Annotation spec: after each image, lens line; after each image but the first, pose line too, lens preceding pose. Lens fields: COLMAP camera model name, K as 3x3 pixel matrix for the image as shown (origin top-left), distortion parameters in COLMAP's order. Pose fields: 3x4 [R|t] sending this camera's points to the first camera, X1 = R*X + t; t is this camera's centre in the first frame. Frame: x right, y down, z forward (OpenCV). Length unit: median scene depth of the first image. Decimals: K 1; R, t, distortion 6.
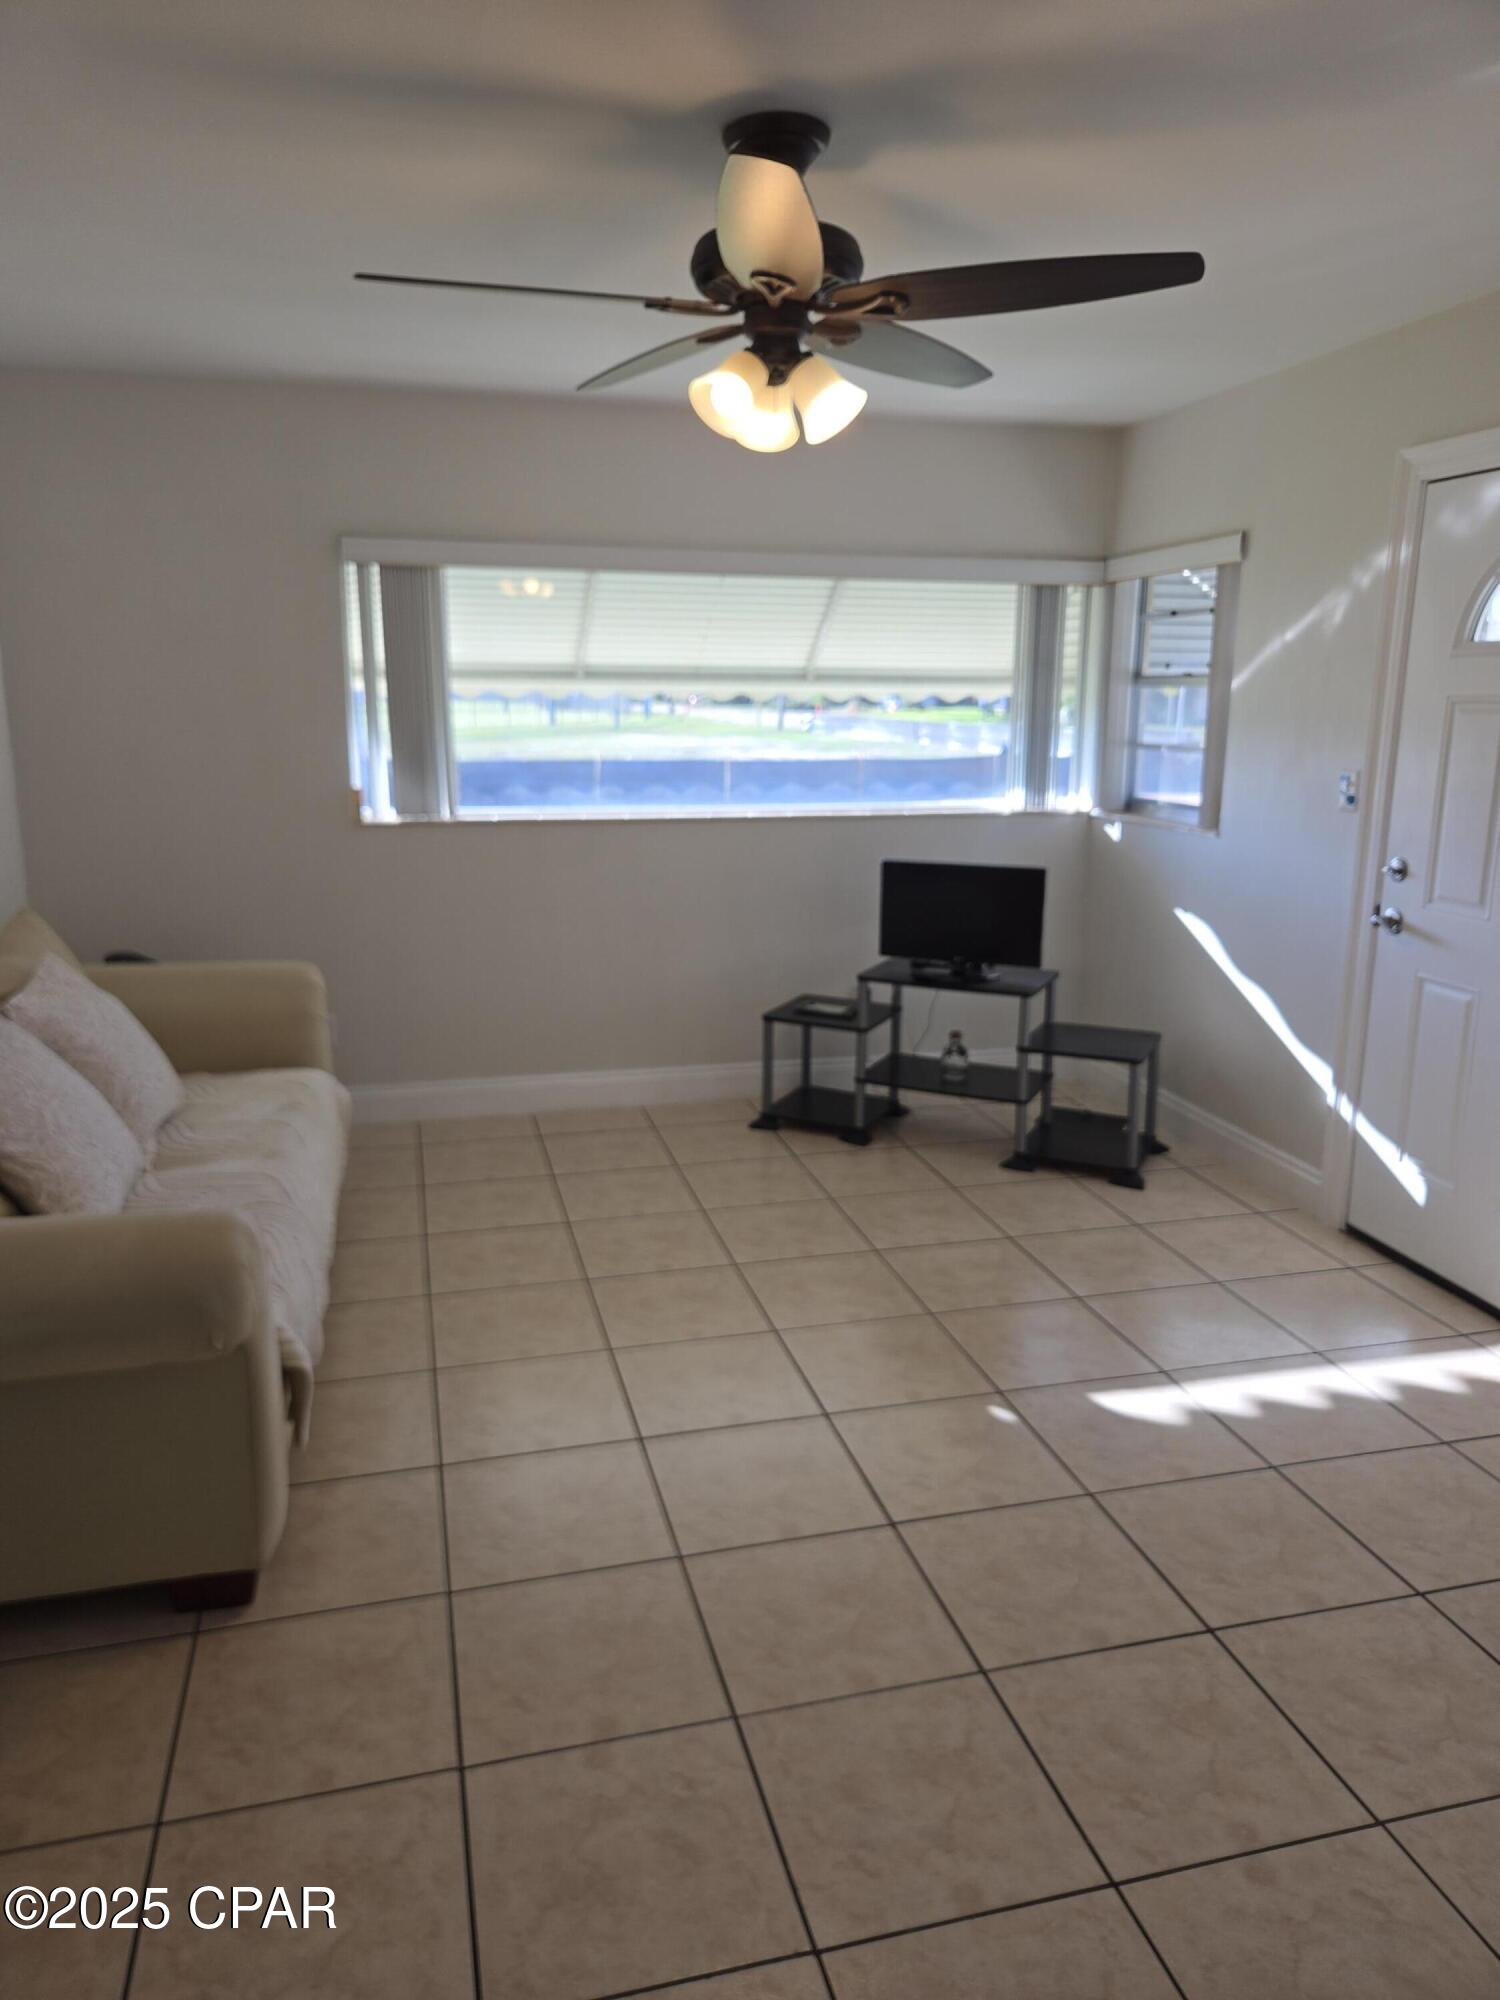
lens RADIAL K [[1364.7, 0, 750.0], [0, 1364.7, 1000.0], [0, 0, 1]] dist [0.072146, -0.087366]
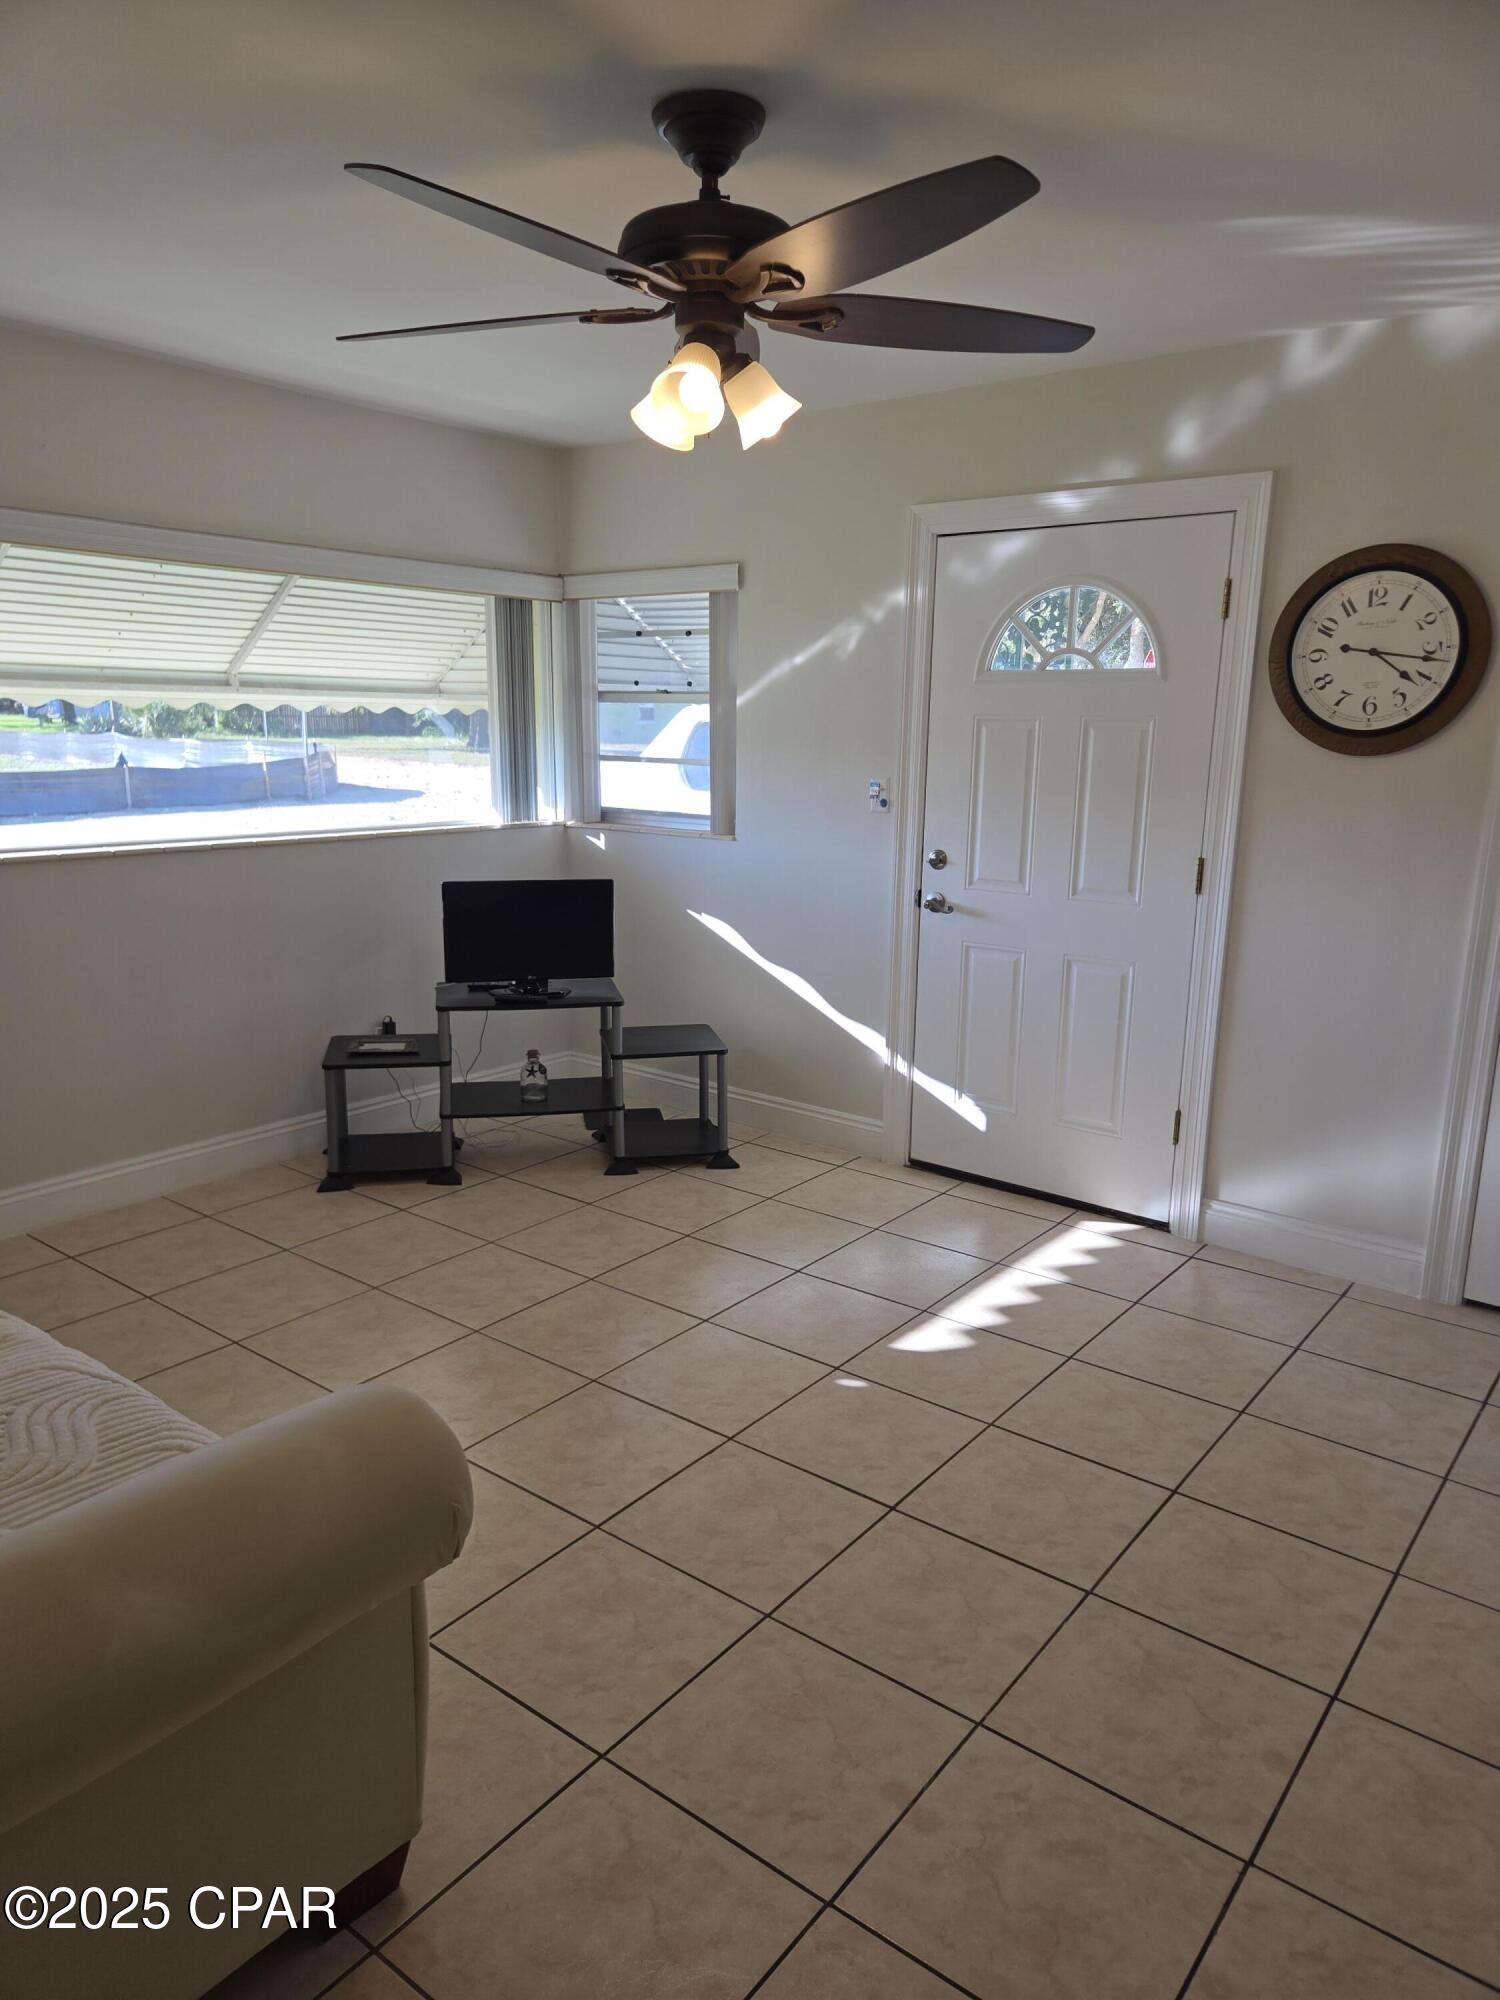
lens RADIAL K [[1333.2, 0, 752.0], [0, 1333.2, 1030.2], [0, 0, 1]] dist [0.065984, -0.080433]
pose [[0.792481, -0.135984, 0.594544, -0.309324], [0.125813, 0.990310, 0.058804, -0.029426], [-0.596779, 0.028201, 0.801910, 0.137450]]
